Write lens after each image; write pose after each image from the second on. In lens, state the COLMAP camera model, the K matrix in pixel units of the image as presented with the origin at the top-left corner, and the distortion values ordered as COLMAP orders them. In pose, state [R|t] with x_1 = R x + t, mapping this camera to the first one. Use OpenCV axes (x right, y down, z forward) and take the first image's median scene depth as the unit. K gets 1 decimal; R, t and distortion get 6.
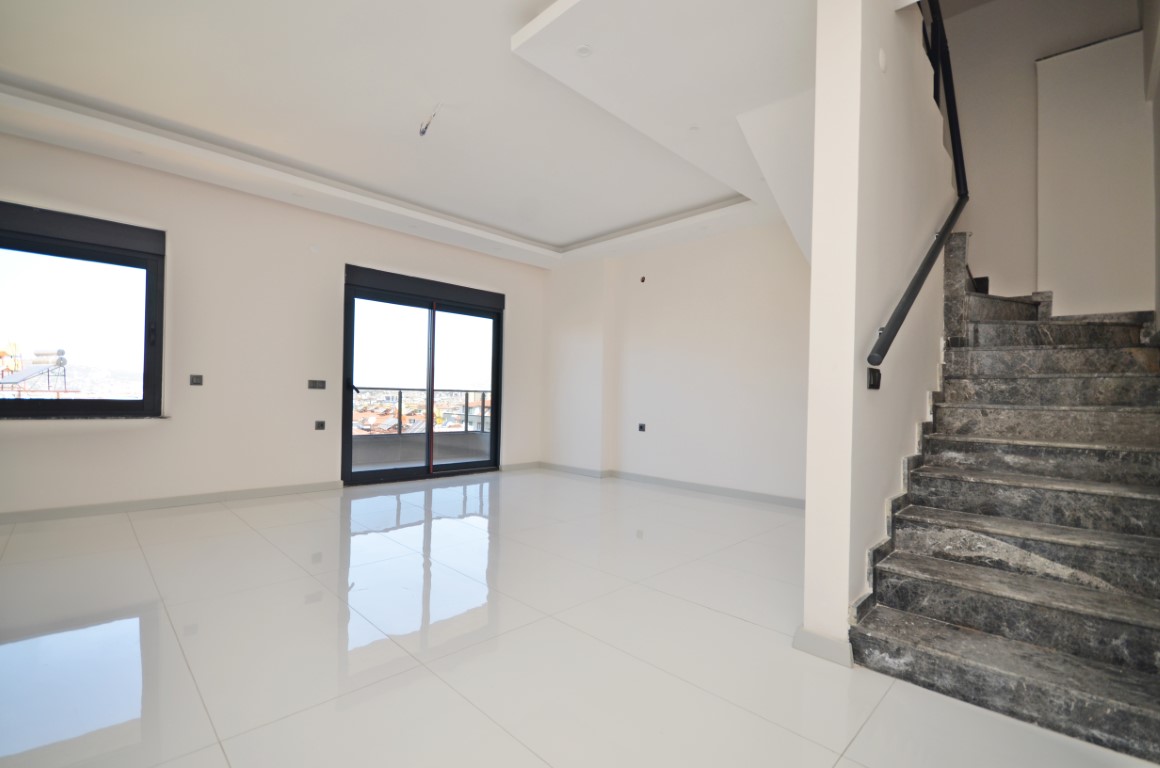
lens RADIAL K [[509.8, 0, 574.0], [0, 509.8, 397.8], [0, 0, 1]] dist [-0.000029, -0.000093]
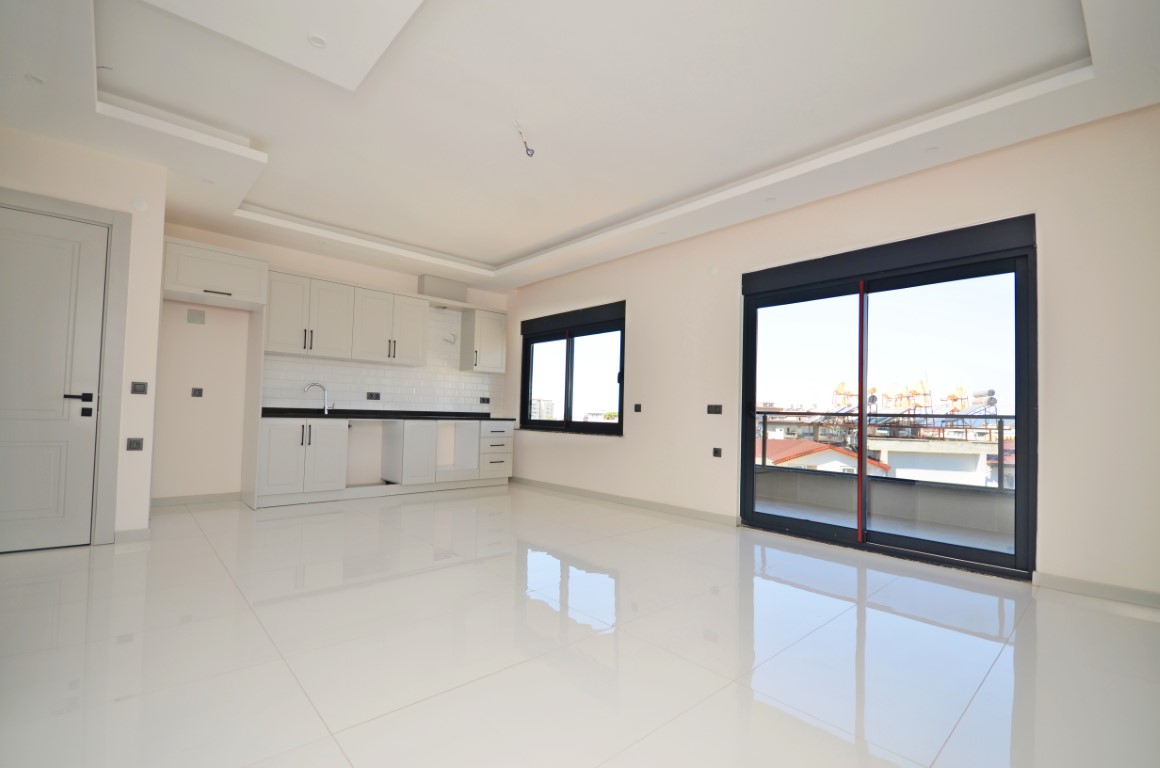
lens RADIAL K [[509.8, 0, 574.0], [0, 509.8, 397.8], [0, 0, 1]] dist [-0.000029, -0.000093]
pose [[-0.047113, -0.052972, -0.997484, 0.440949], [-0.028528, 0.998257, -0.051665, 0.008727], [0.998482, 0.026022, -0.048542, 0.735327]]
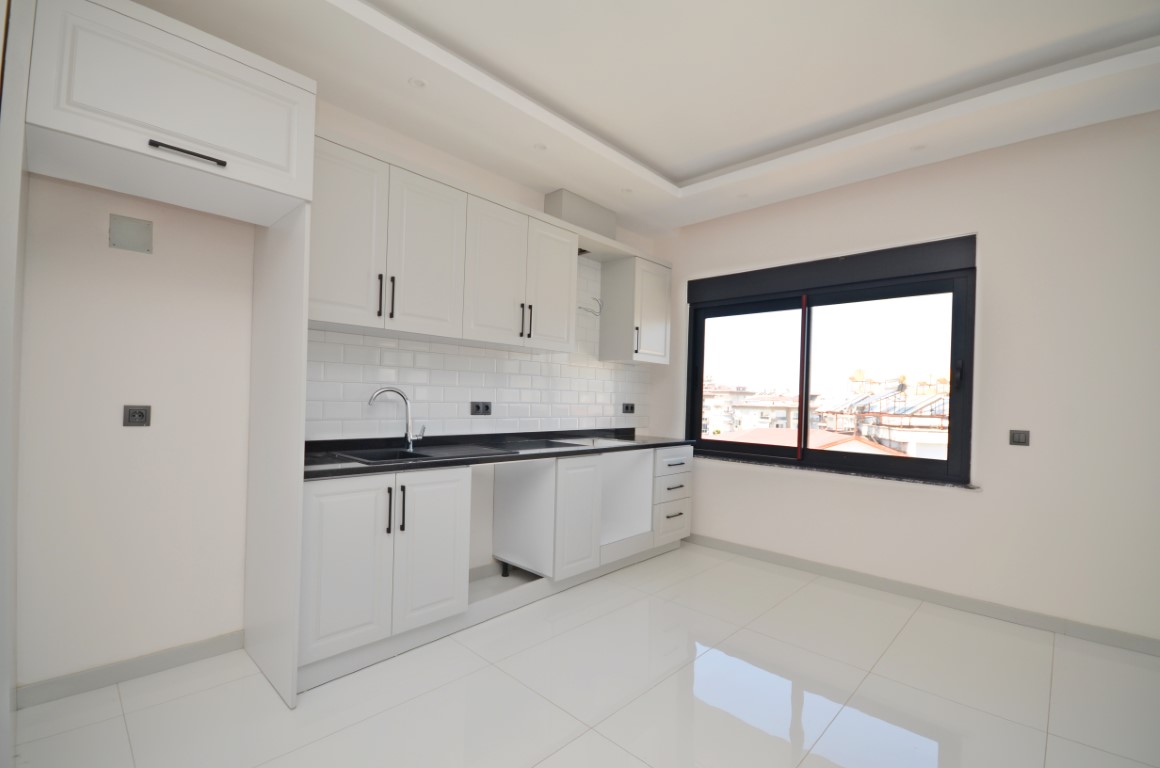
lens RADIAL K [[509.8, 0, 574.0], [0, 509.8, 397.8], [0, 0, 1]] dist [-0.000029, -0.000093]
pose [[0.024854, -0.018171, -0.999526, -0.065289], [-0.029395, 0.999389, -0.018899, -0.046781], [0.999259, 0.029851, 0.024305, 0.320053]]
